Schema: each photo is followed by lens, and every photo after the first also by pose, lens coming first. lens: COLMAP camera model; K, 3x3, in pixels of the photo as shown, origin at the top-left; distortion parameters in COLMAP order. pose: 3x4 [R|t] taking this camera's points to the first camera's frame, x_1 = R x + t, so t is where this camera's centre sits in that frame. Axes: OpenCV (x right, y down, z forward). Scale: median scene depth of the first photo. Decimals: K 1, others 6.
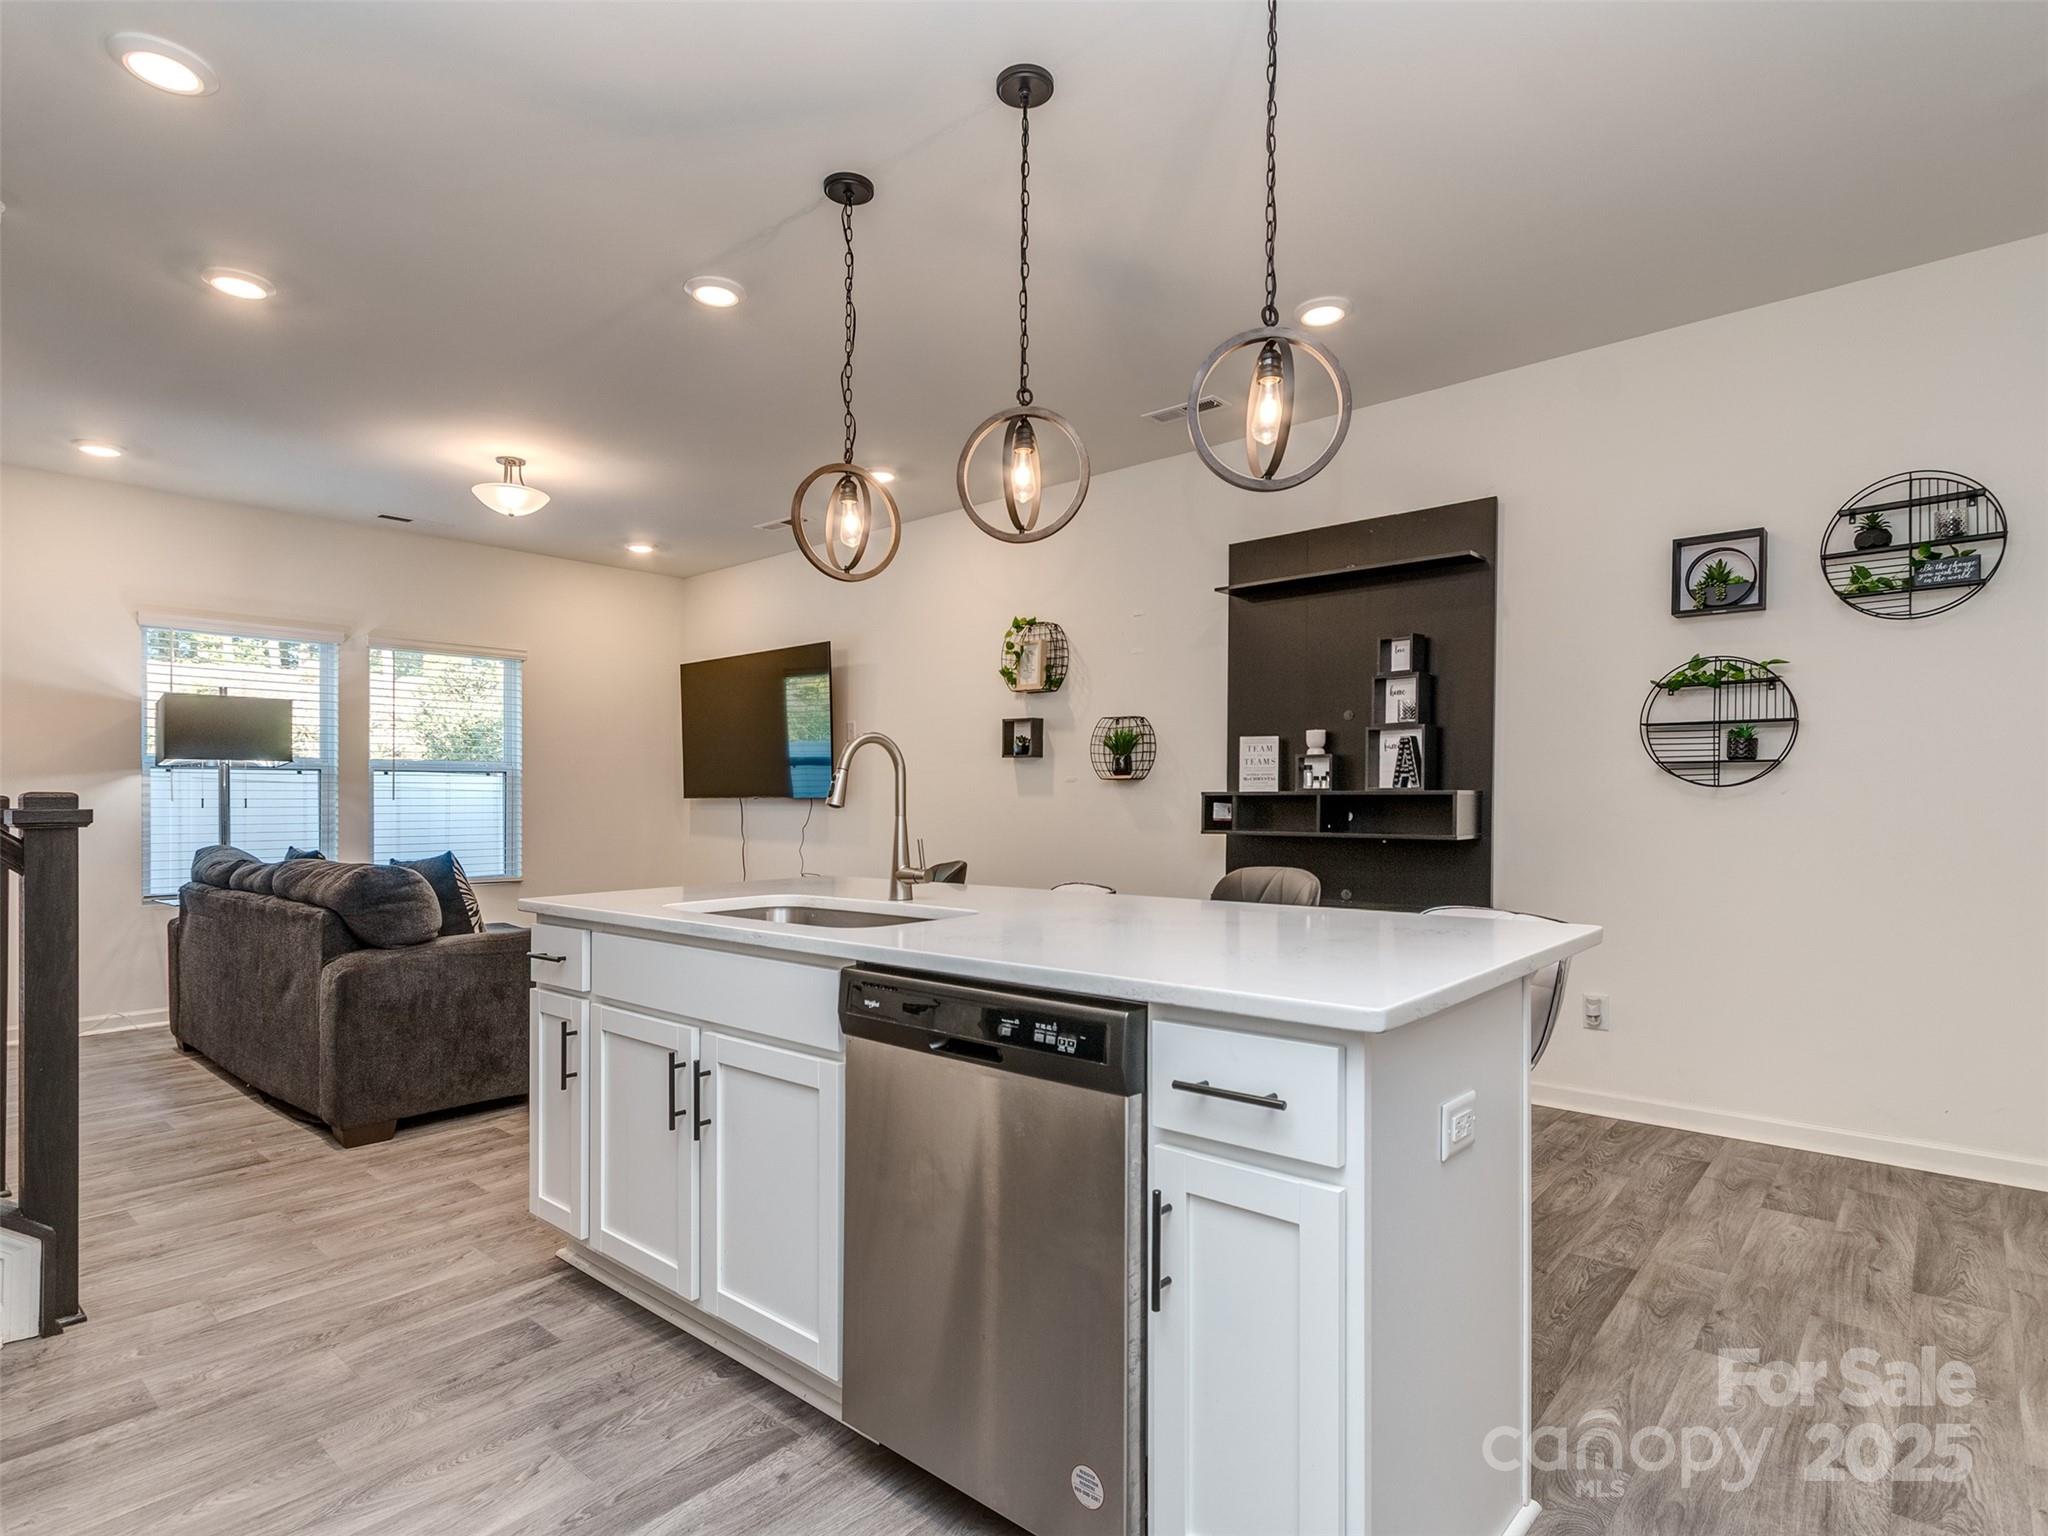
lens RADIAL K [[1067.0, 0, 1022.7], [0, 1067.0, 809.3], [0, 0, 1]] dist [0.003778, 0.000548]
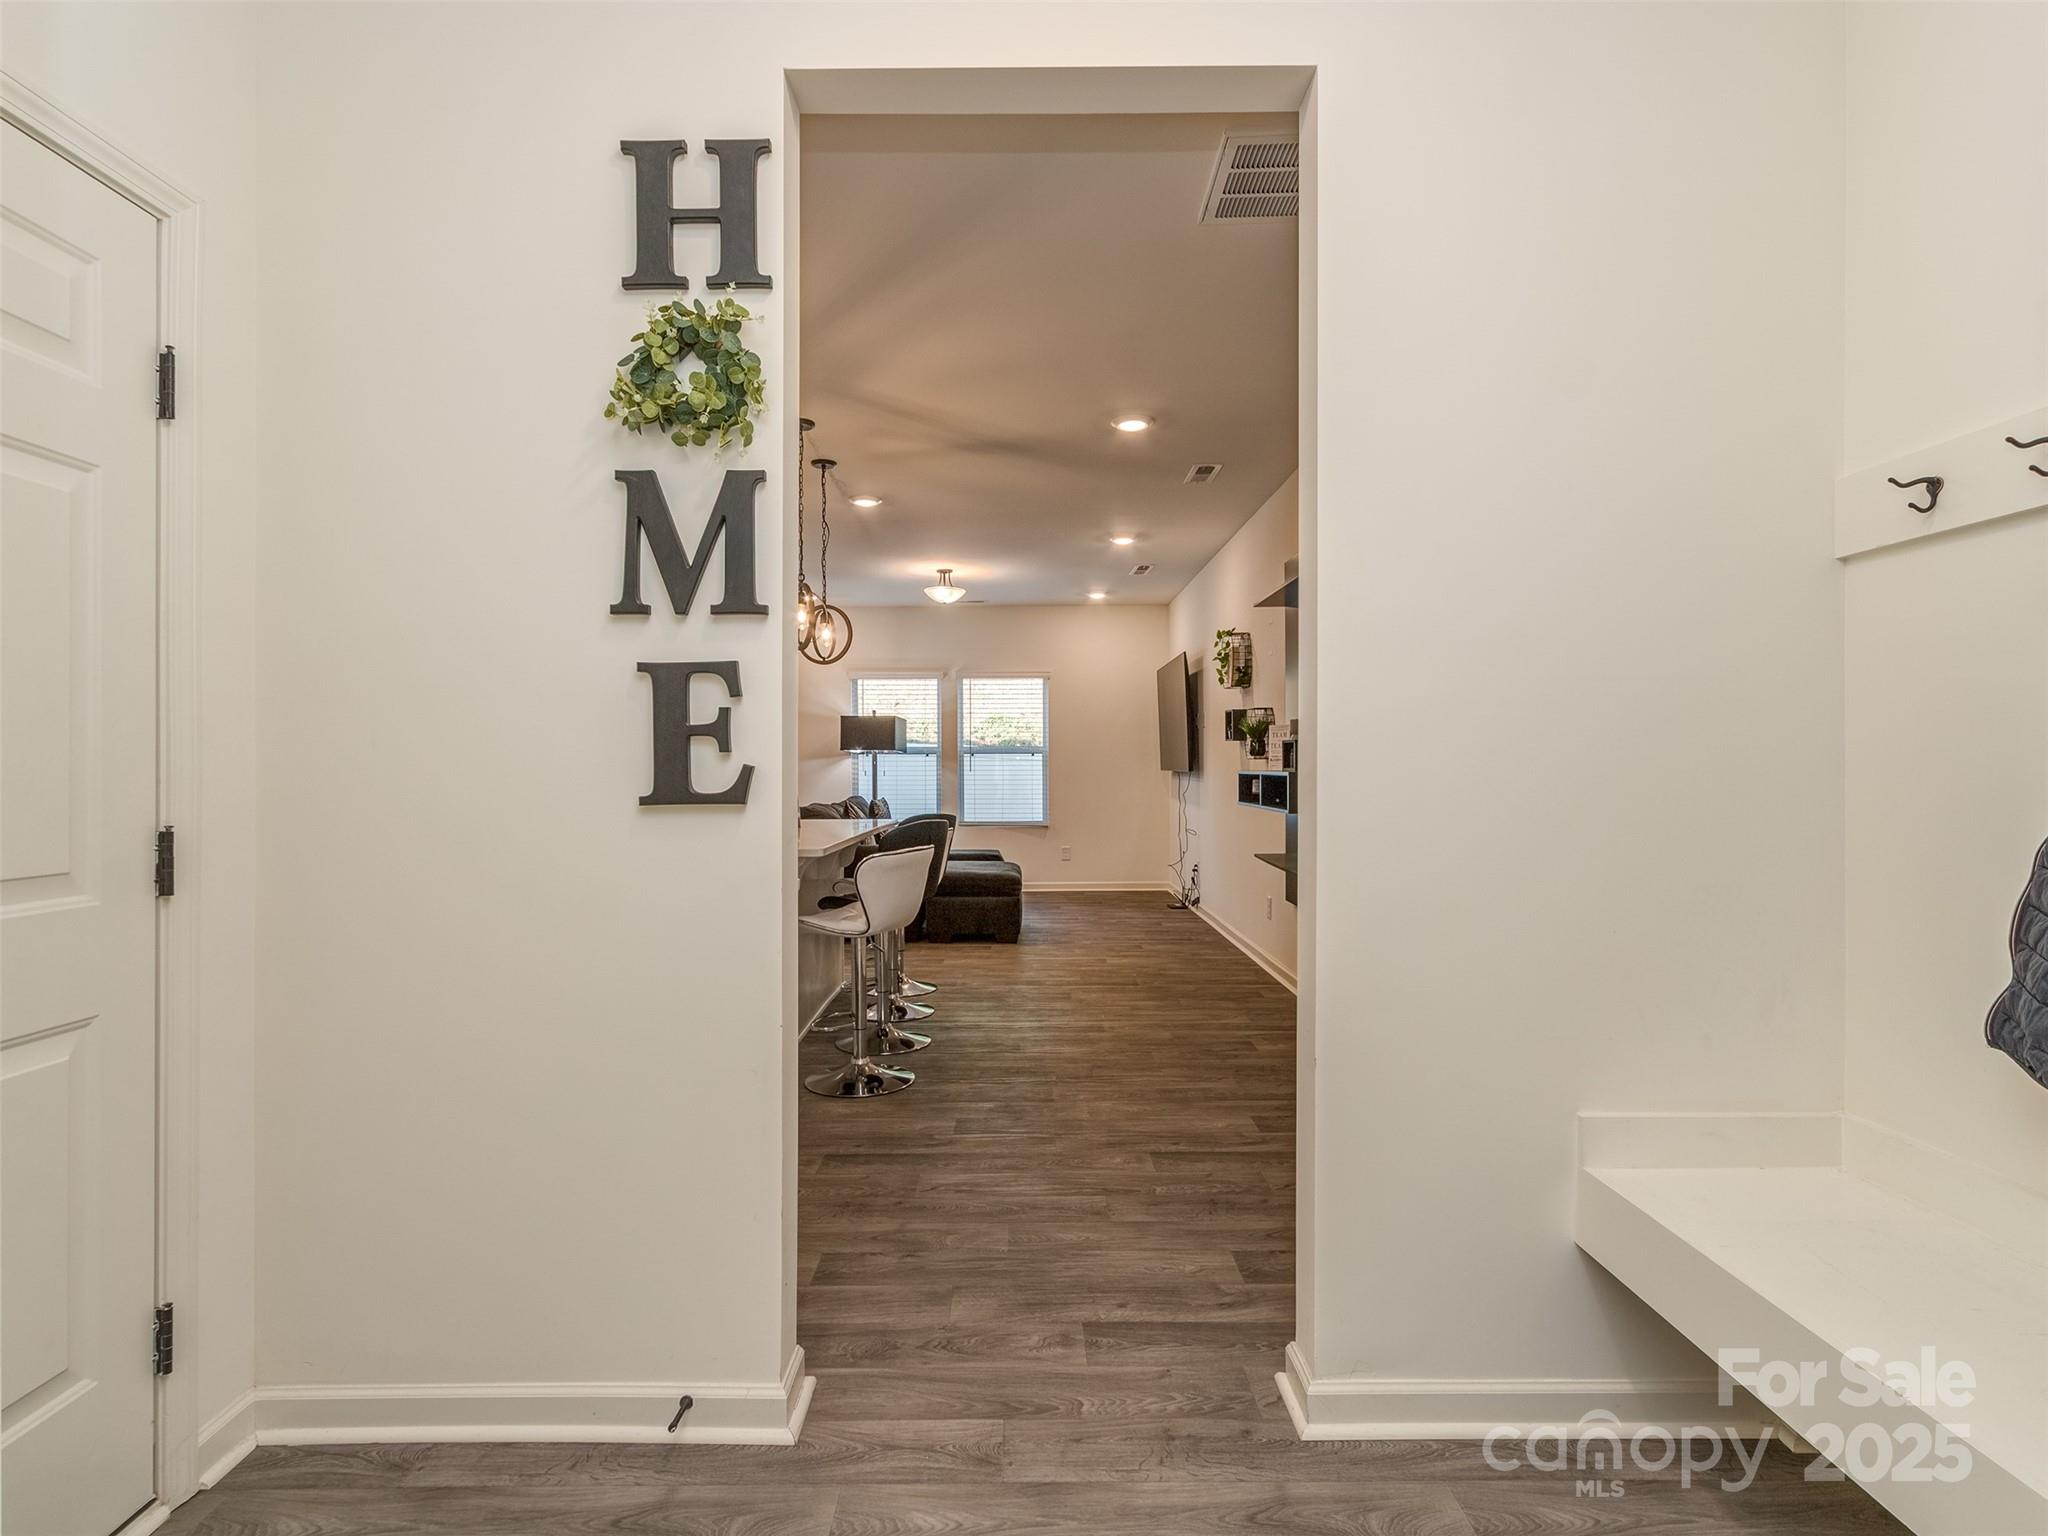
lens RADIAL K [[1067.0, 0, 1040.2], [0, 1067.0, 774.5], [0, 0, 1]] dist [0.003778, 0.000548]
pose [[0.659998, 0.007652, -0.751229, 0.875427], [-0.008328, 0.999961, 0.002869, -0.012518], [0.751222, 0.004363, 0.660036, 0.006572]]
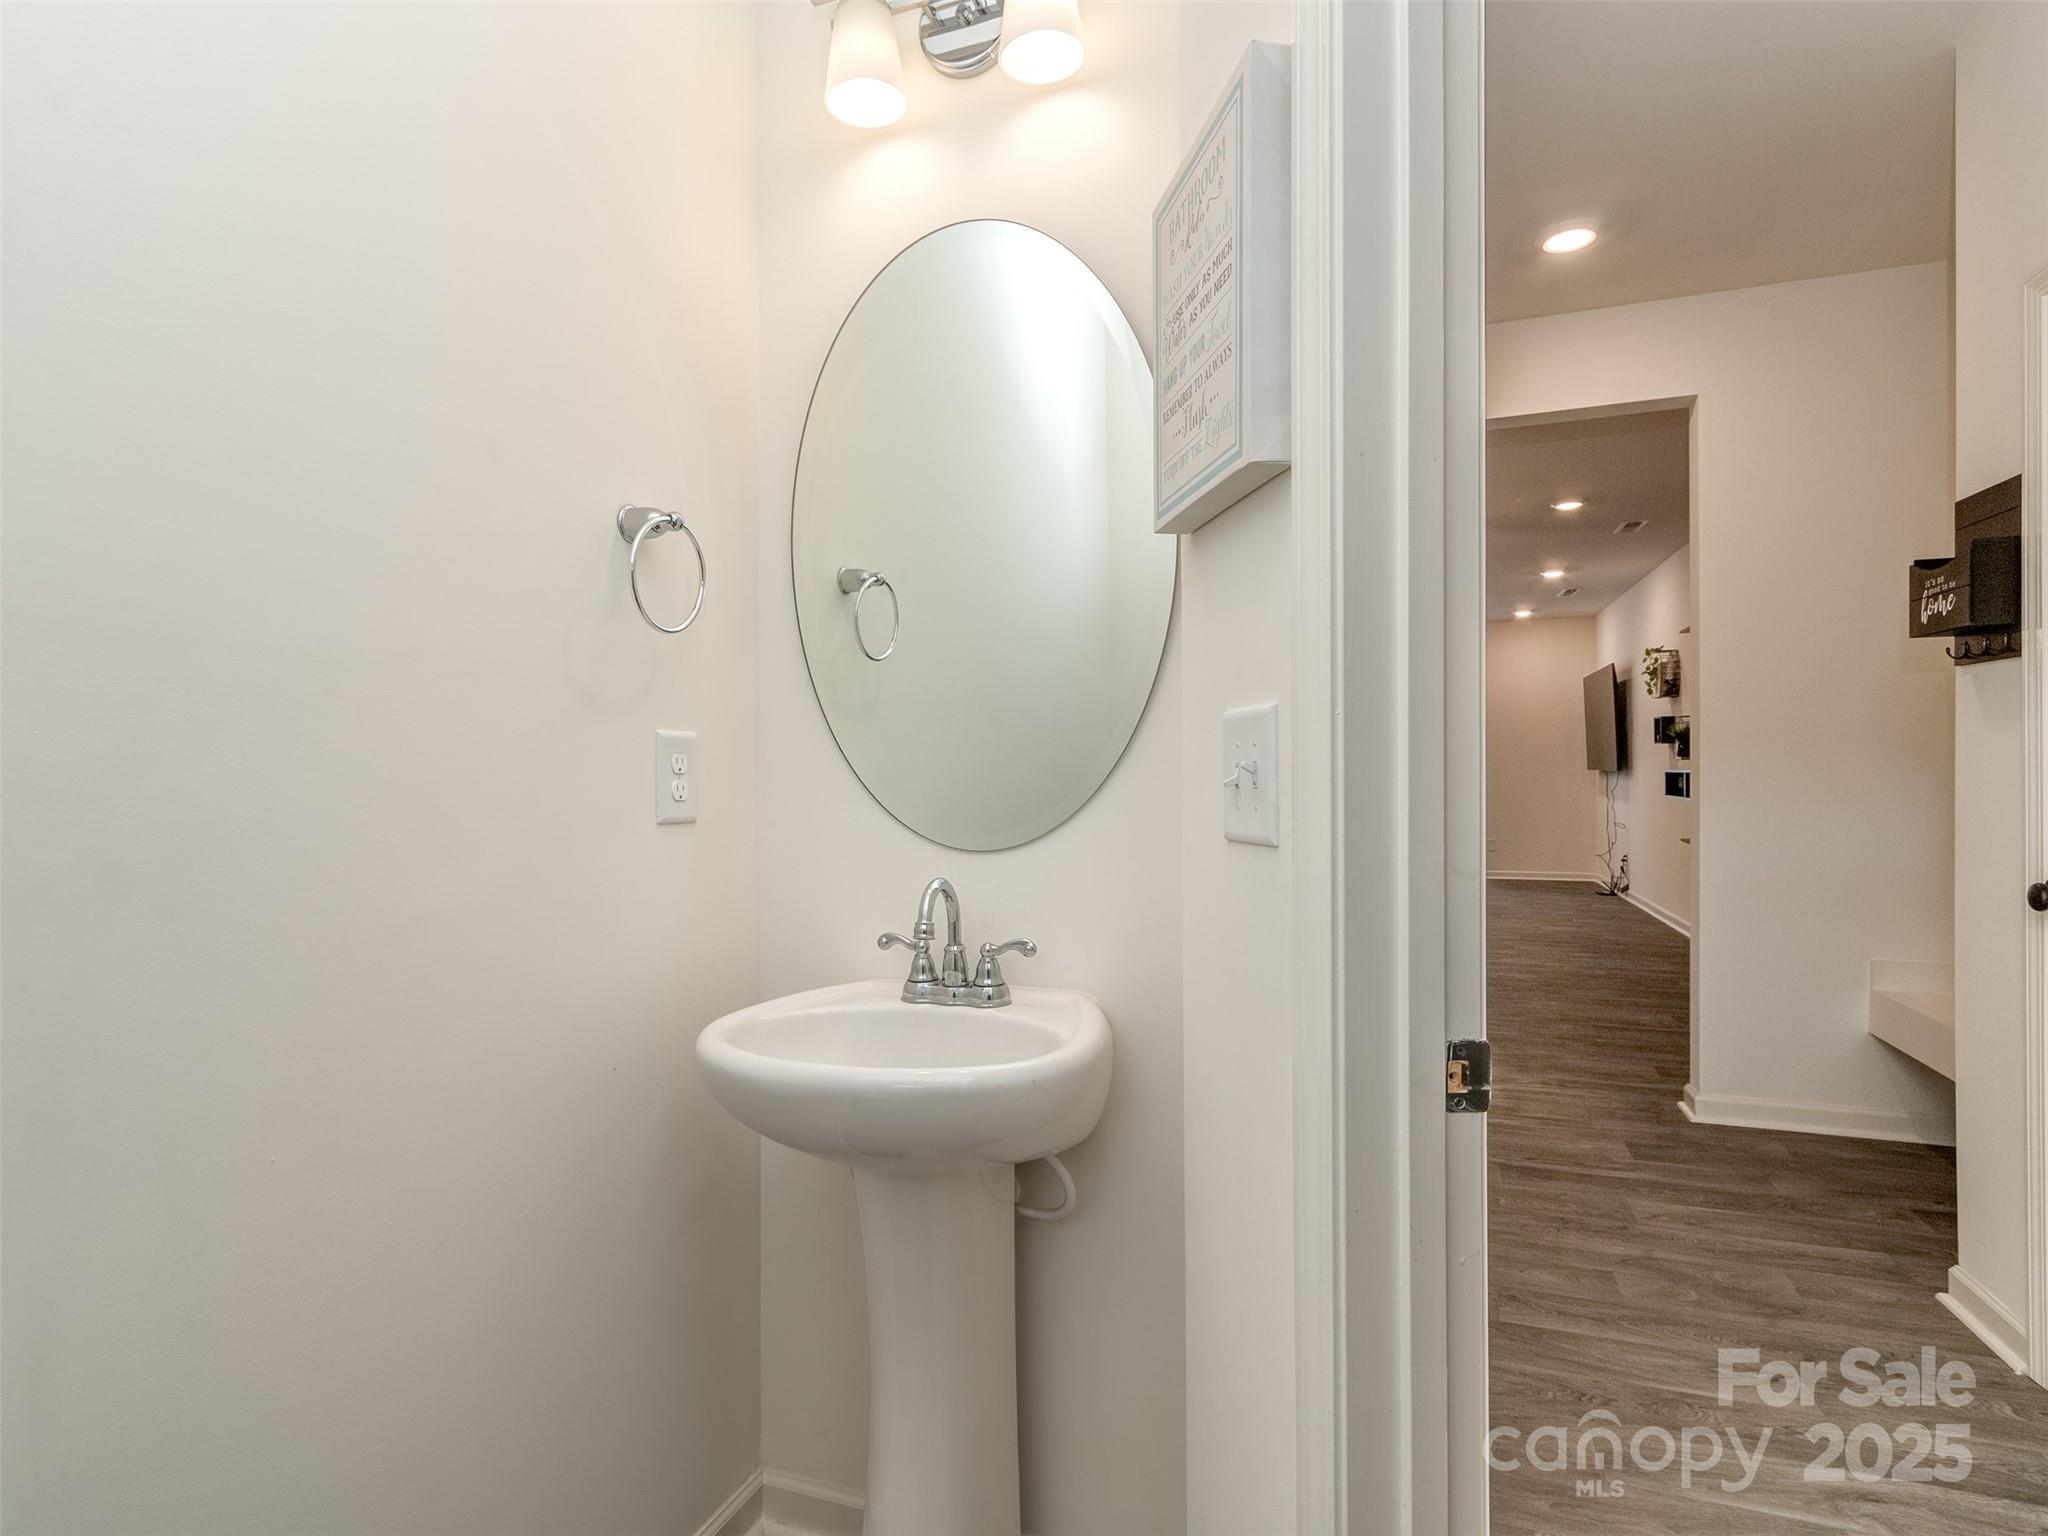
lens RADIAL K [[1067.0, 0, 1009.5], [0, 1067.0, 763.8], [0, 0, 1]] dist [0.003778, 0.000548]
pose [[0.336997, -0.000993, -0.941505, 1.166484], [-0.008968, 0.999951, -0.004265, -0.008766], [0.941463, 0.009881, 0.336971, -0.337085]]
